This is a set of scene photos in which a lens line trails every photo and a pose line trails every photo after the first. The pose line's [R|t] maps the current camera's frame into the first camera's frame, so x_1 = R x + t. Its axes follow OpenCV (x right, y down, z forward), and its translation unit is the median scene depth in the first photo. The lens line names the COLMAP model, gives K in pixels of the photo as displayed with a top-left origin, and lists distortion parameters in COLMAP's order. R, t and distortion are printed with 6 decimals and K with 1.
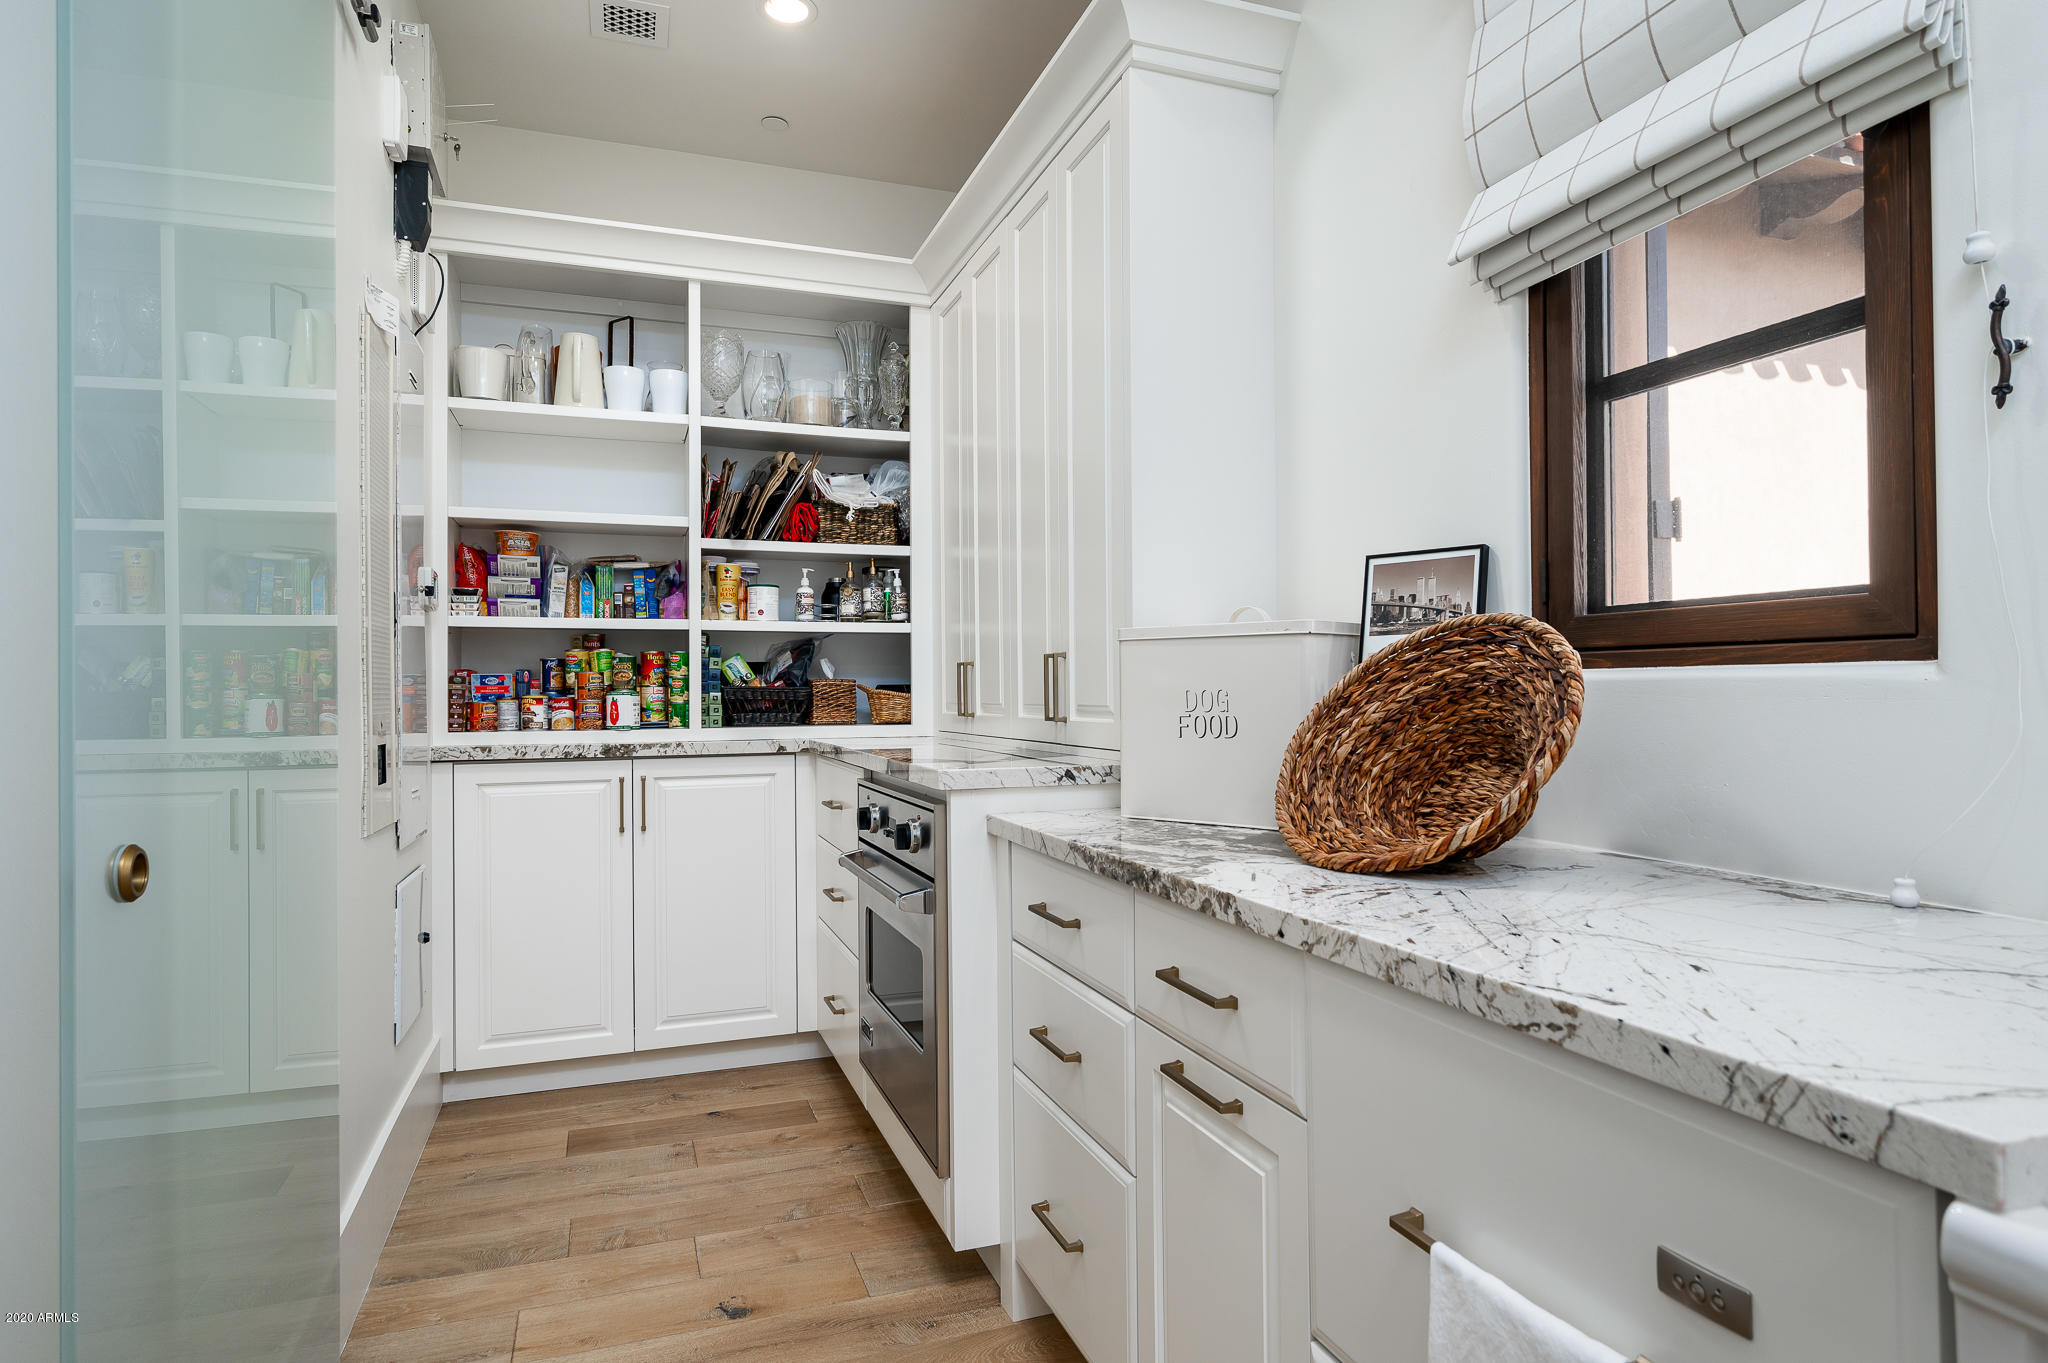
lens RADIAL K [[1138.4, 0, 1024.0], [0, 1138.4, 681.5], [0, 0, 1]] dist [0.001035, 0.000436]
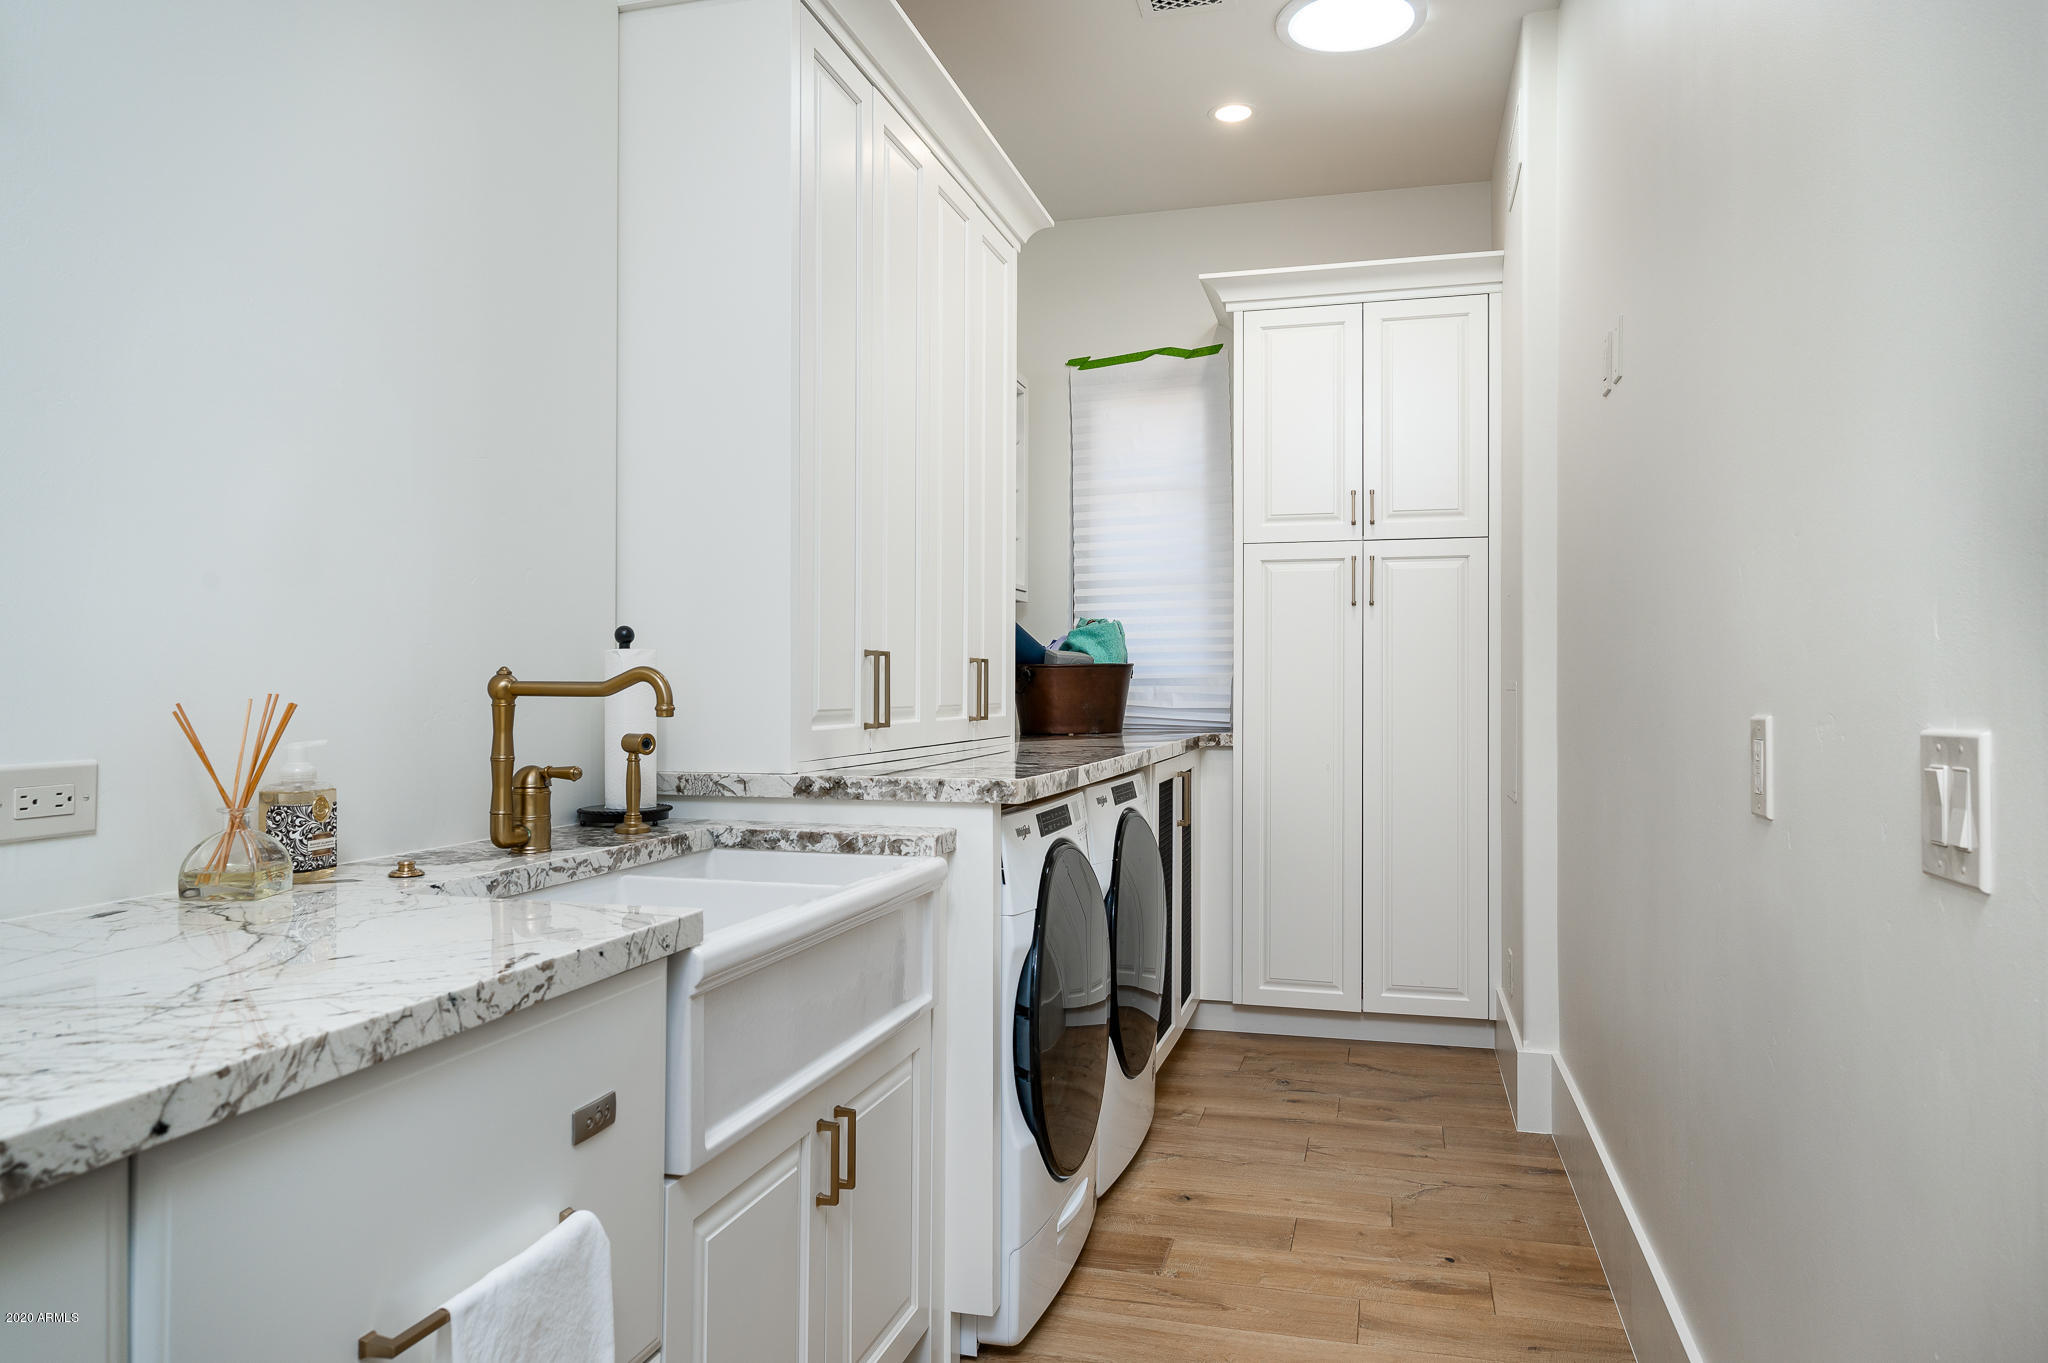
lens RADIAL K [[1338.1, 0, 1024.0], [0, 1338.1, 681.5], [0, 0, 1]] dist [-0.001091, -0.000189]
pose [[-0.815773, 0.007866, 0.578319, -0.658809], [0.001198, 0.999928, -0.011911, 0.010574], [-0.578371, -0.009024, -0.815724, 1.677377]]
